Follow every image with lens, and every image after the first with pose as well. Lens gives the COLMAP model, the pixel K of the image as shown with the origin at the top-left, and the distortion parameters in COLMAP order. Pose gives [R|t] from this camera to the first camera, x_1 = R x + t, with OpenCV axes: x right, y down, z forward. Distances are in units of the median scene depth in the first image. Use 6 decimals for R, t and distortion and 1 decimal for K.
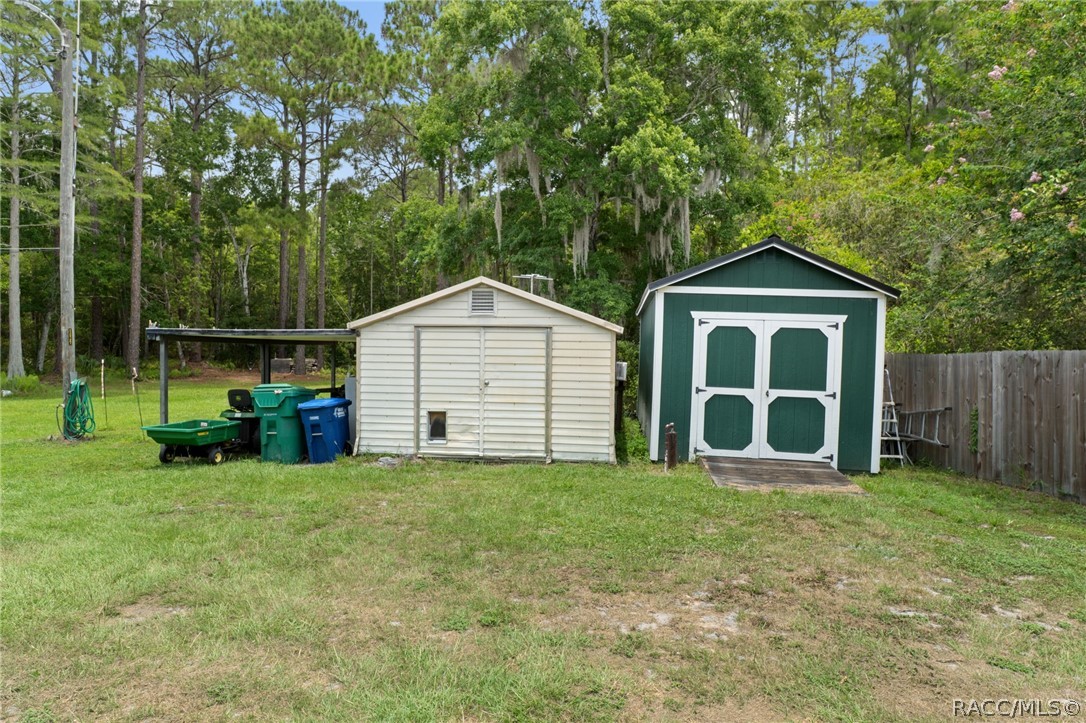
lens RADIAL K [[529.2, 0, 537.4], [0, 529.2, 362.9], [0, 0, 1]] dist [0.003189, 0.000810]
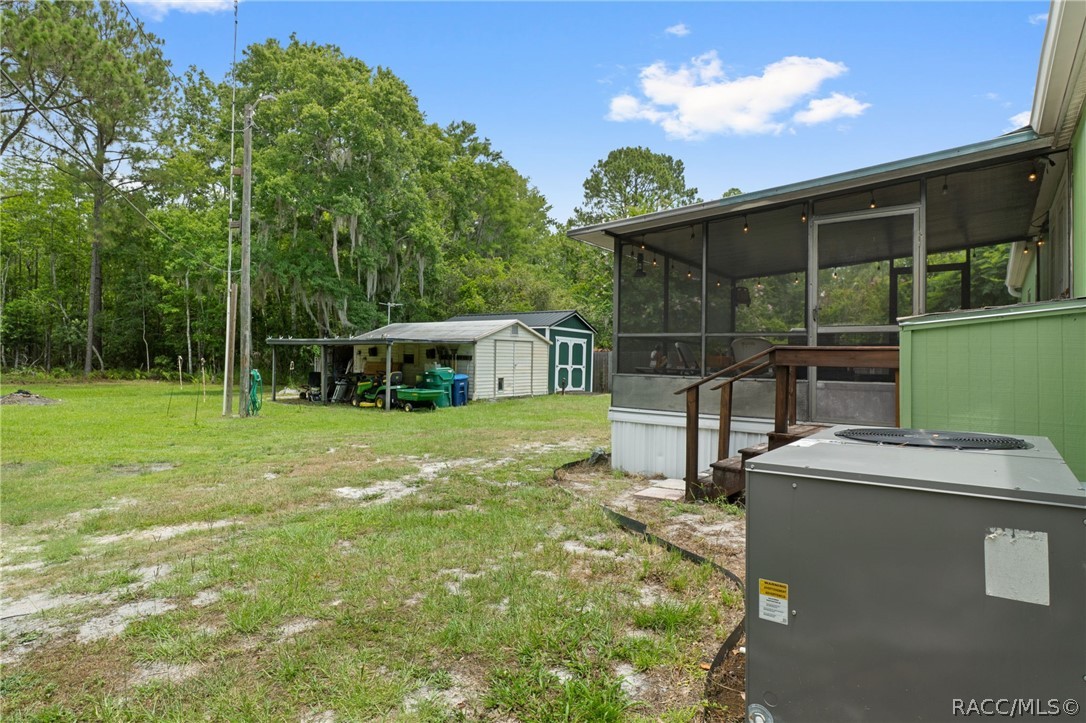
lens RADIAL K [[607.4, 0, 543.0], [0, 607.4, 361.5], [0, 0, 1]] dist [-0.002521, -0.001824]
pose [[0.518085, -0.014152, 0.855212, -2.324166], [0.028792, 0.999585, -0.000901, 0.029111], [-0.854845, 0.025090, 0.518277, -0.503550]]
